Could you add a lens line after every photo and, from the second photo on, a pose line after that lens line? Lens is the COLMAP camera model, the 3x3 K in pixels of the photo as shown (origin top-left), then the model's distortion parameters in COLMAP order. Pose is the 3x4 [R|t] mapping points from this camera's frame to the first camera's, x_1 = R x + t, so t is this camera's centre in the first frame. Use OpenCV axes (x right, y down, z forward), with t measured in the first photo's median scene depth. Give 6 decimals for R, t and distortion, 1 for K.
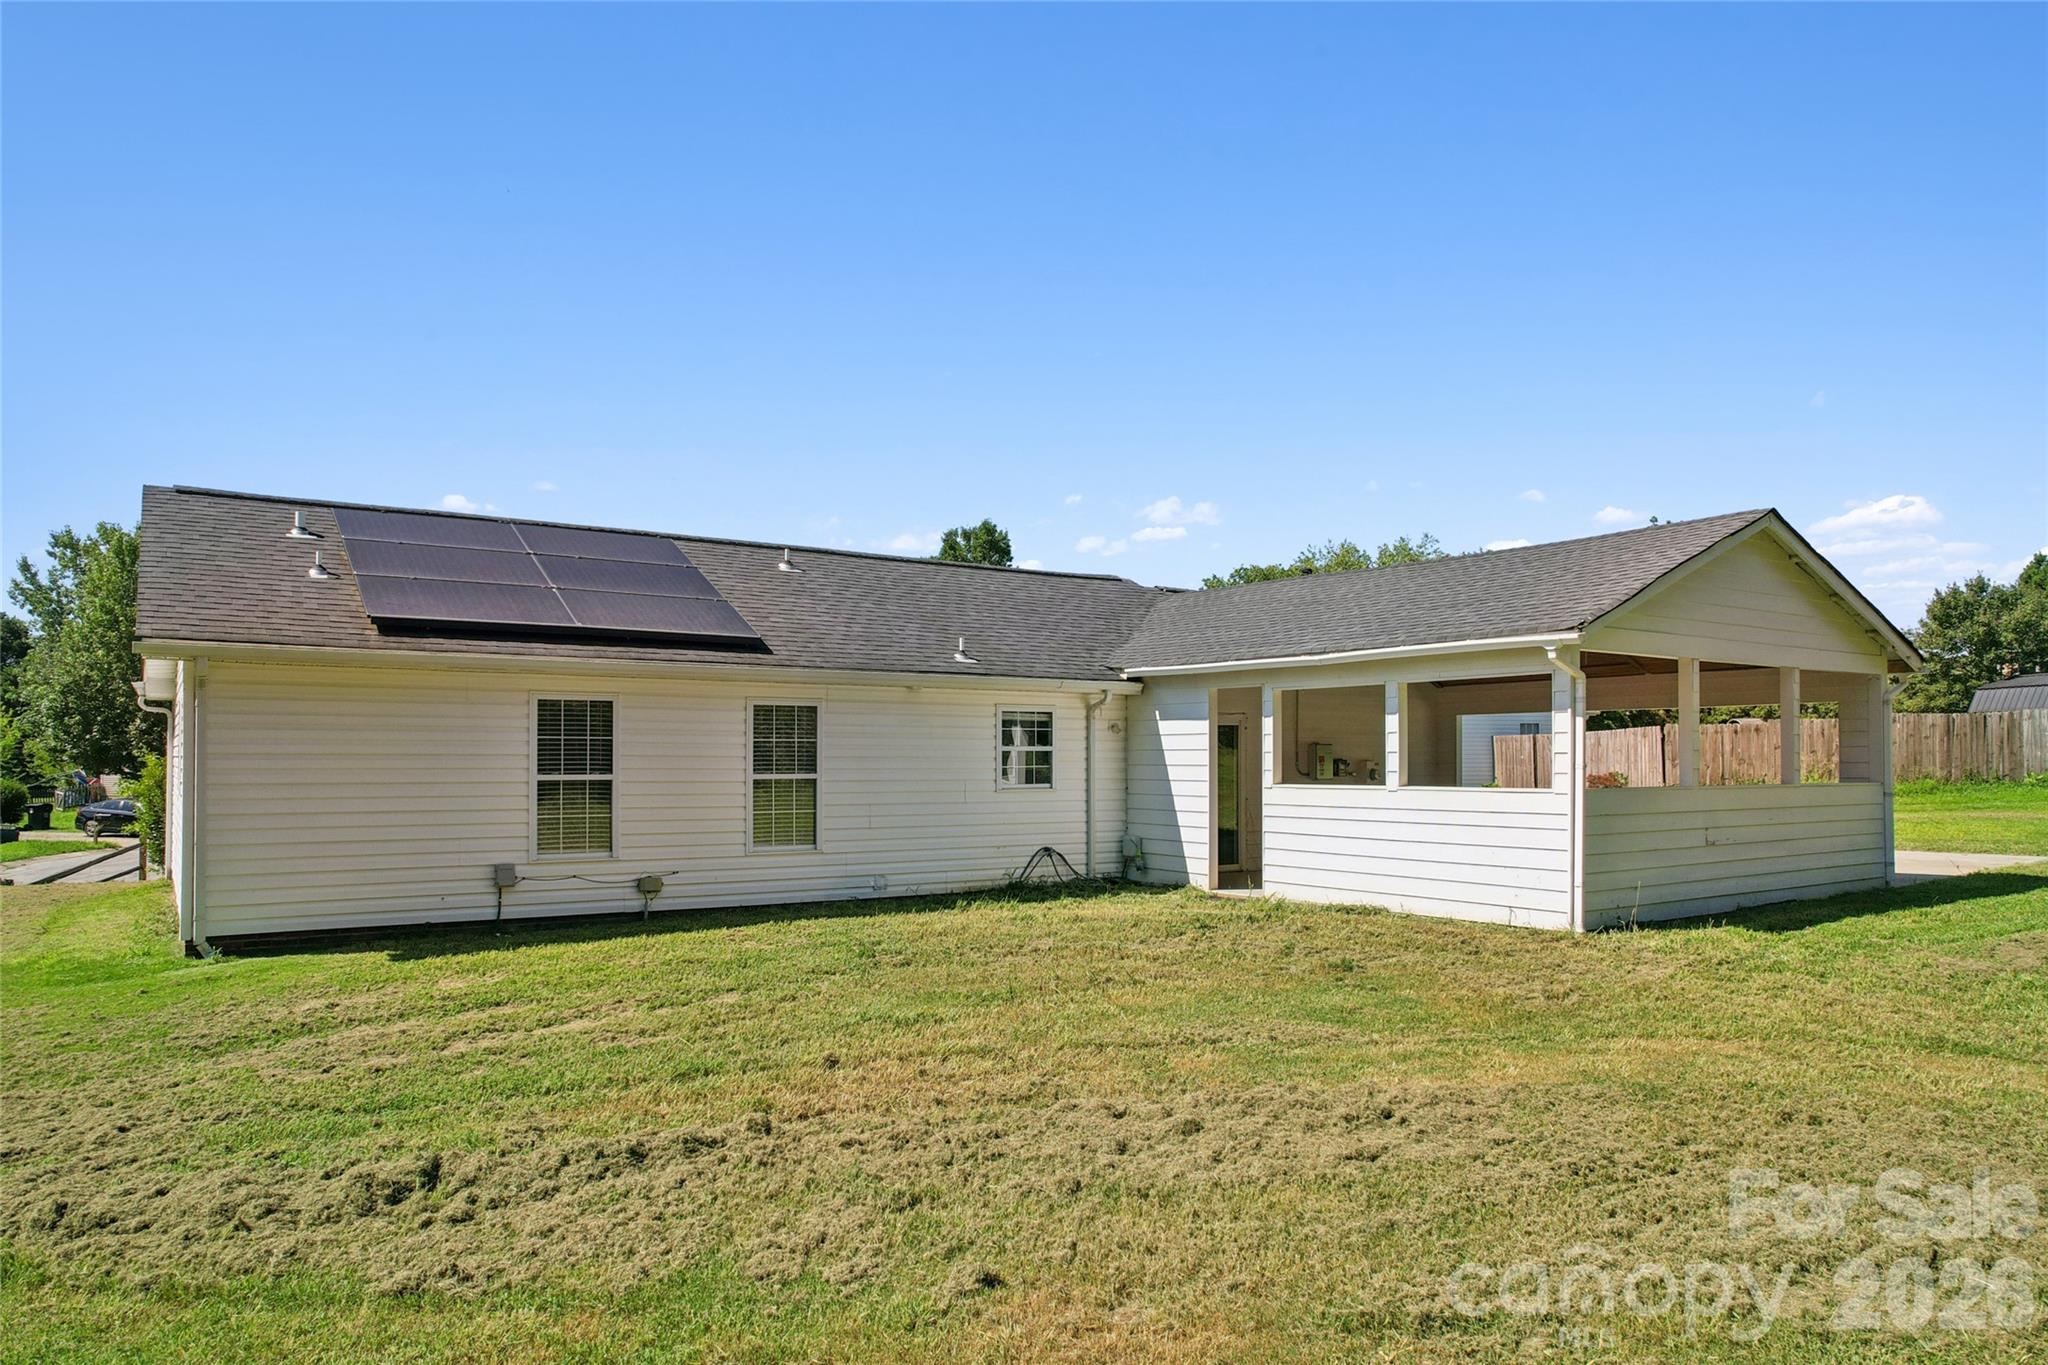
lens RADIAL K [[1304.0, 0, 1056.7], [0, 1304.0, 705.4], [0, 0, 1]] dist [-0.064460, 0.059047]
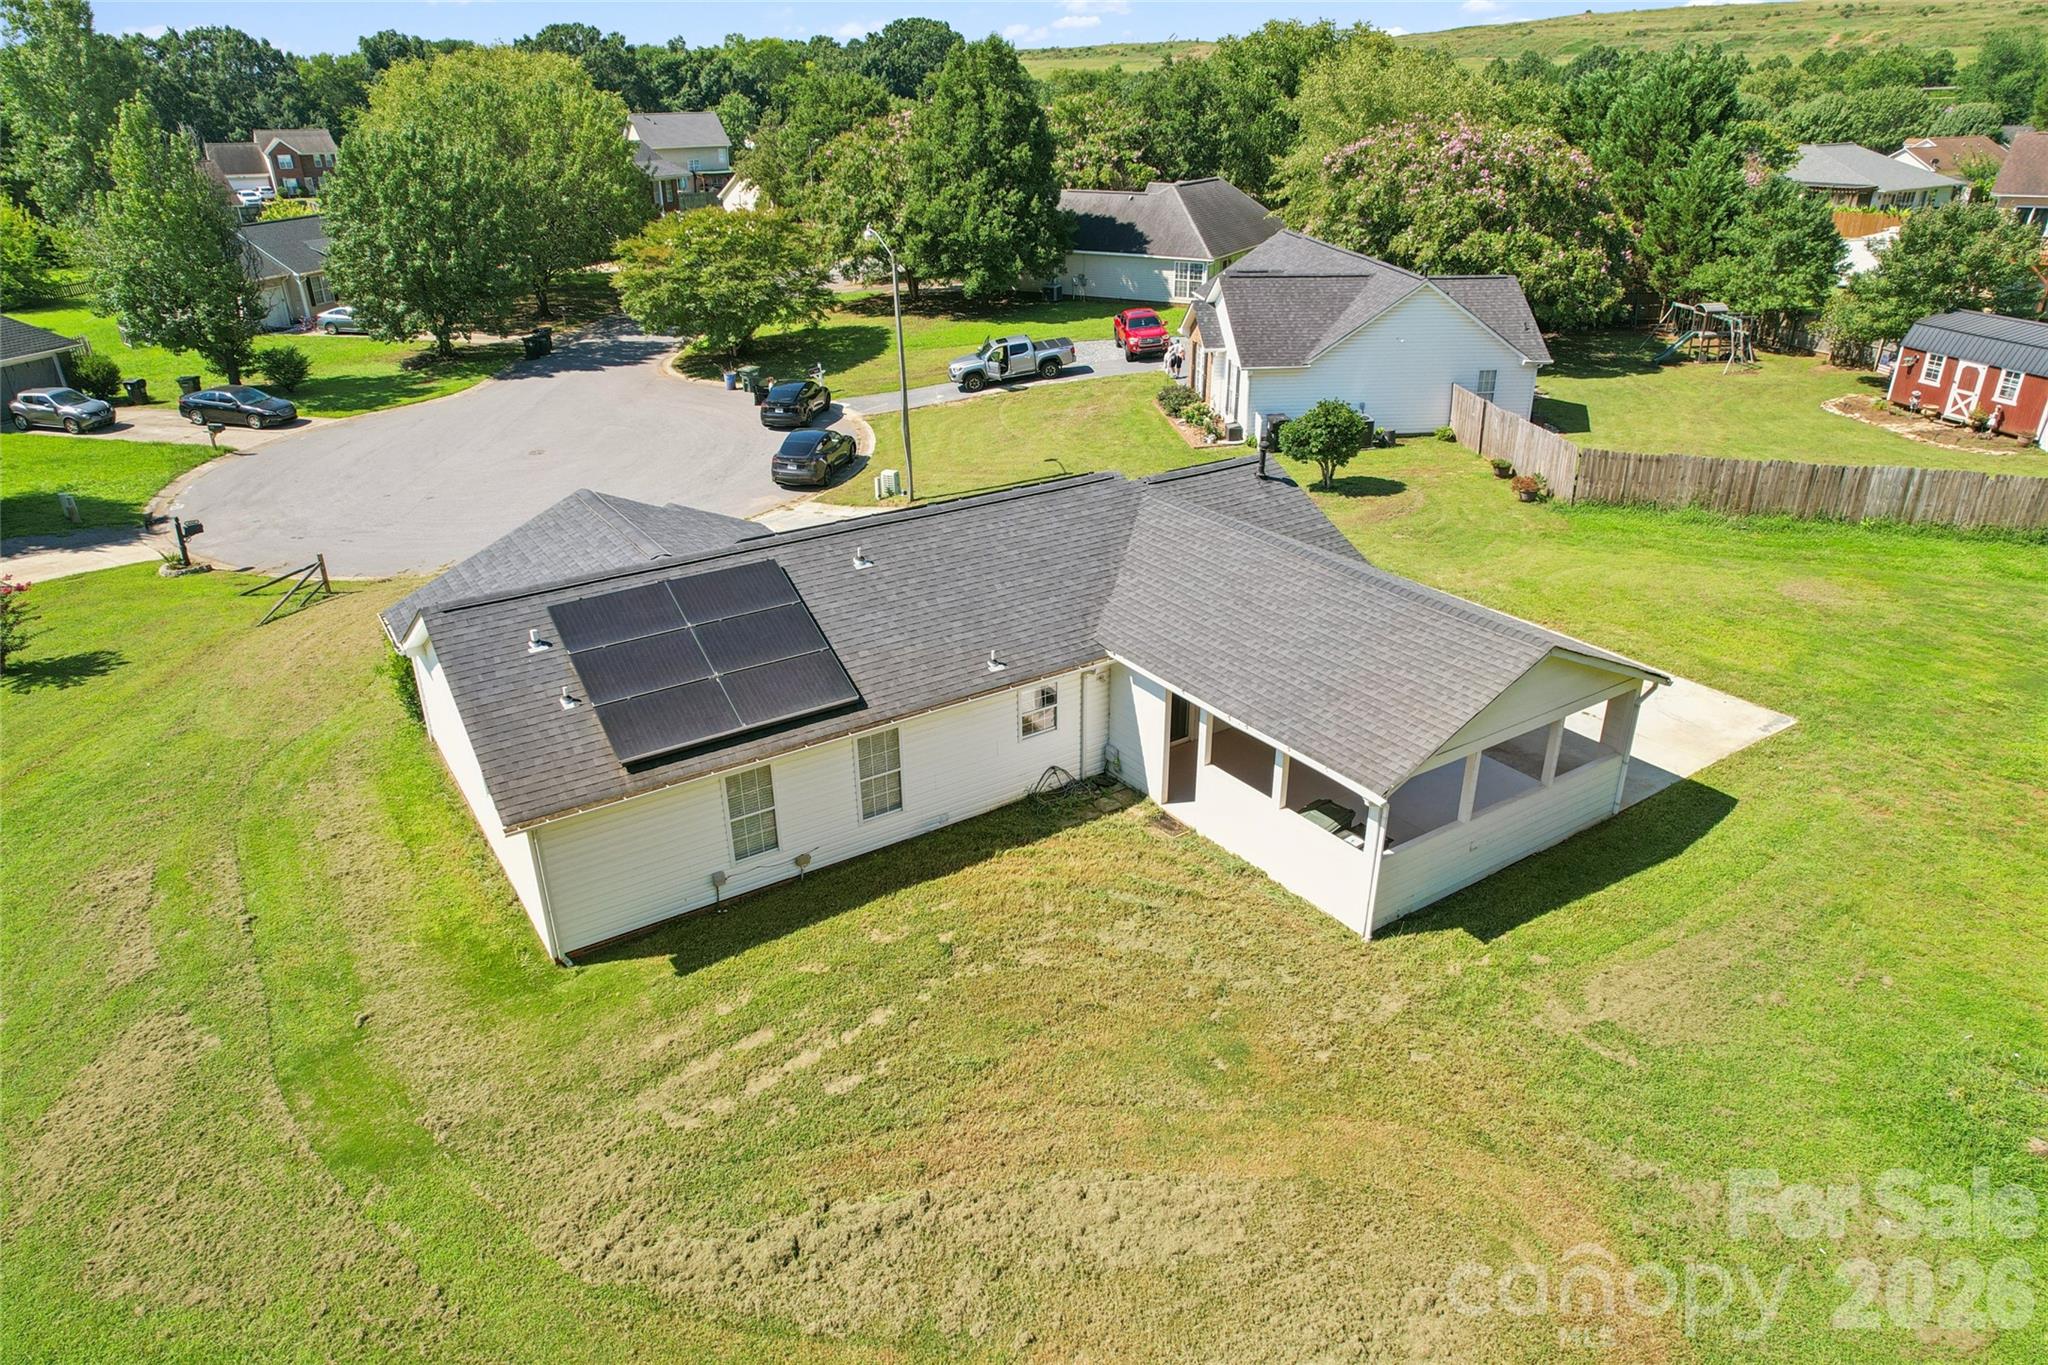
lens RADIAL K [[1296.4, 0, 1065.7], [0, 1296.4, 649.6], [0, 0, 1]] dist [-0.027013, 0.000877]
pose [[0.999972, 0.006713, 0.003428, 0.001001], [-0.007536, 0.898697, 0.438505, -0.756909], [-0.000137, -0.438519, 0.898722, -0.300268]]
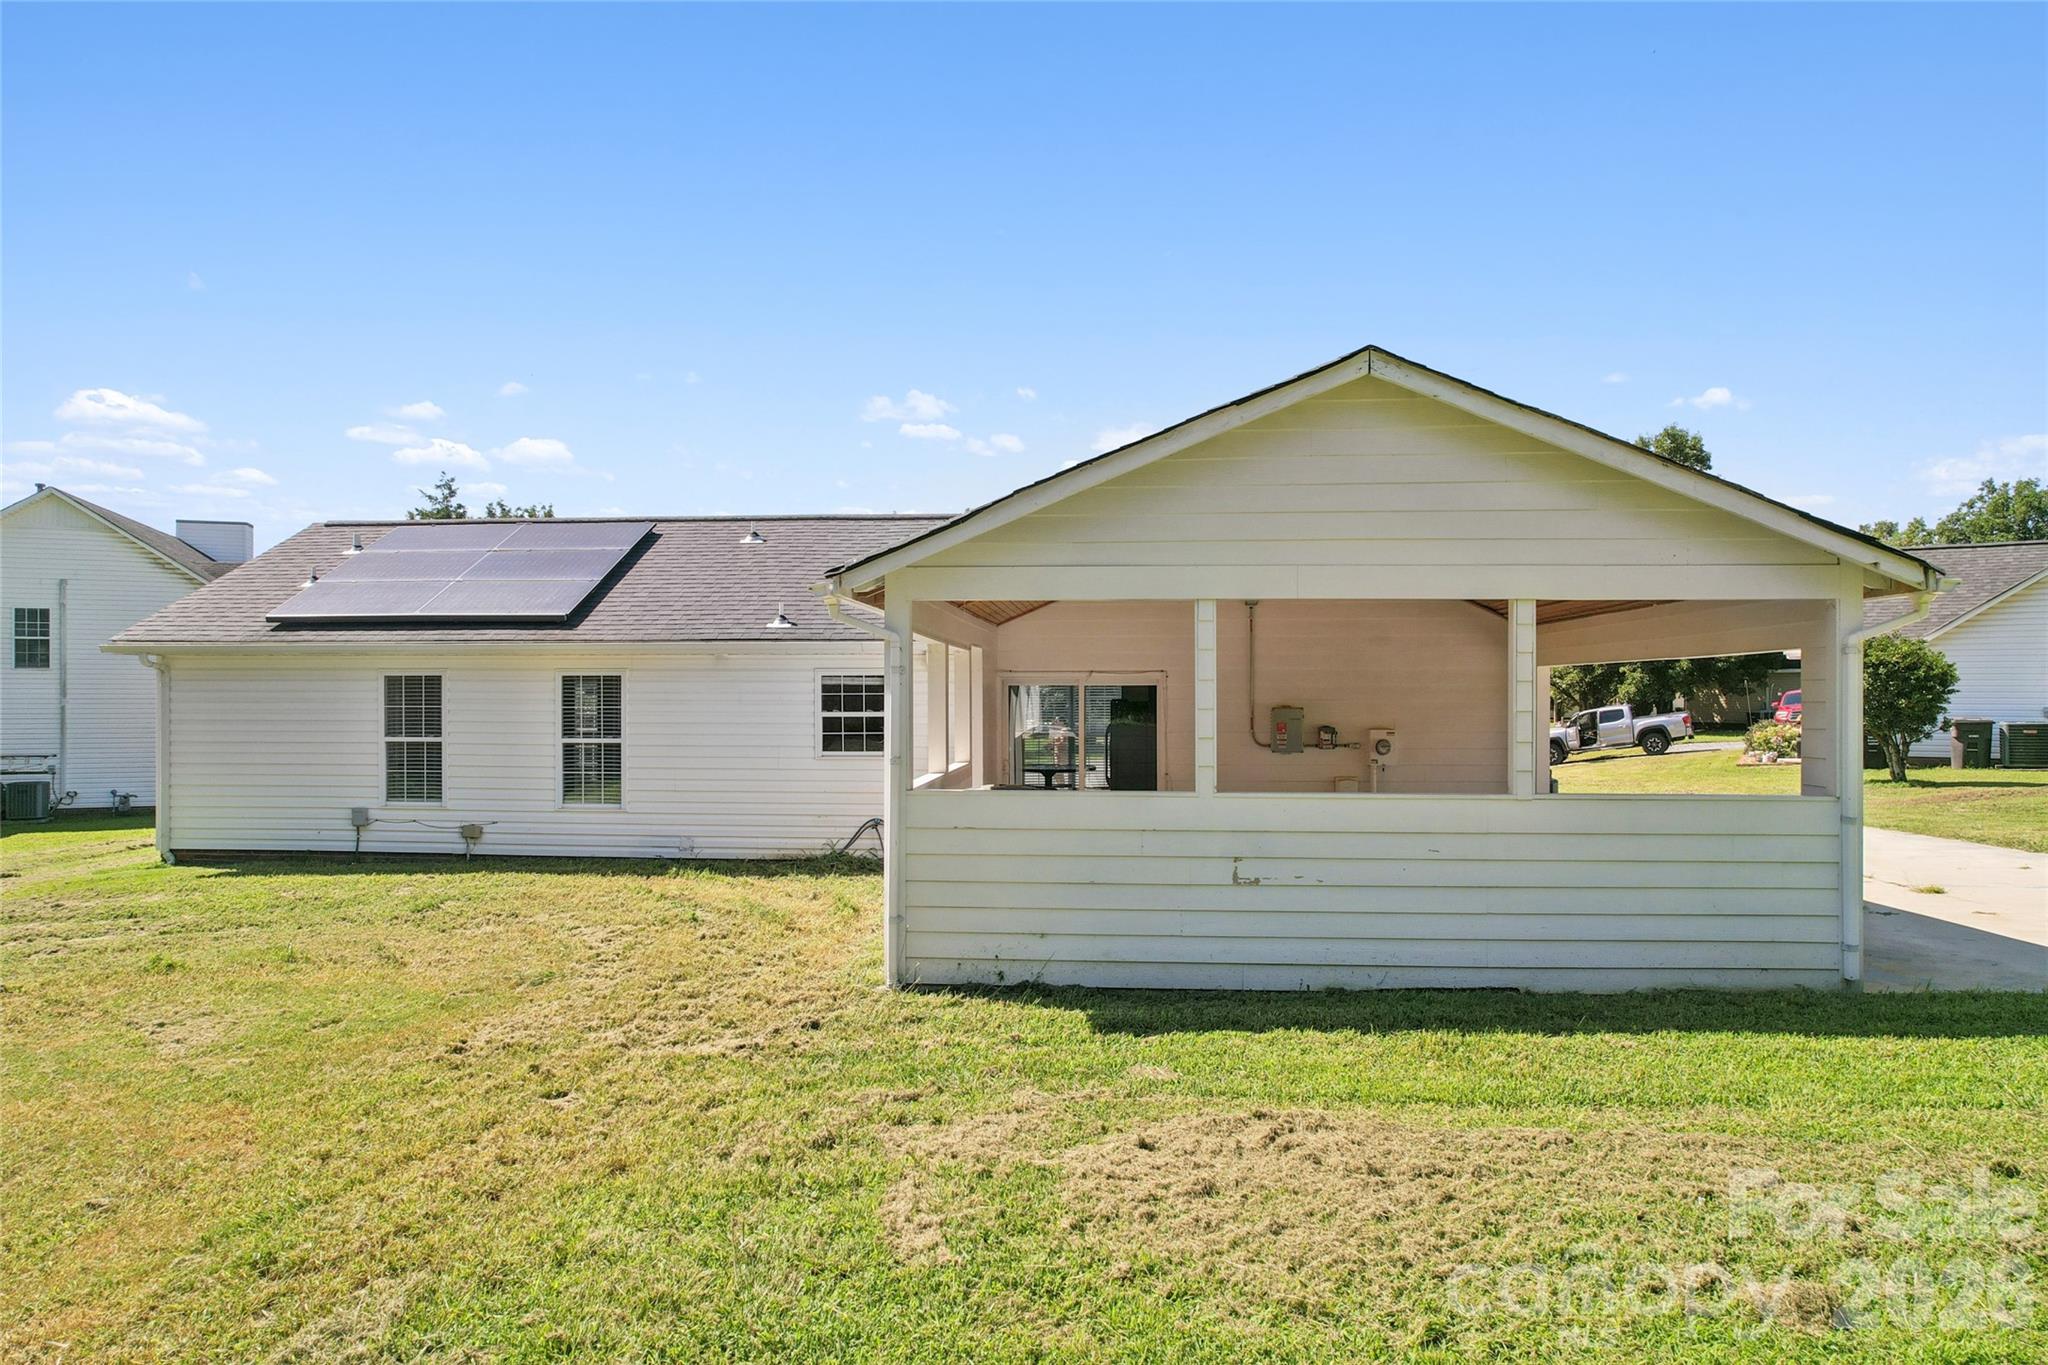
lens RADIAL K [[1304.0, 0, 1056.7], [0, 1304.0, 705.4], [0, 0, 1]] dist [-0.064460, 0.059047]
pose [[0.779990, 0.005340, -0.625769, 0.791844], [0.024329, 0.998949, 0.038850, -0.007749], [0.625319, -0.045527, 0.779040, 0.408490]]
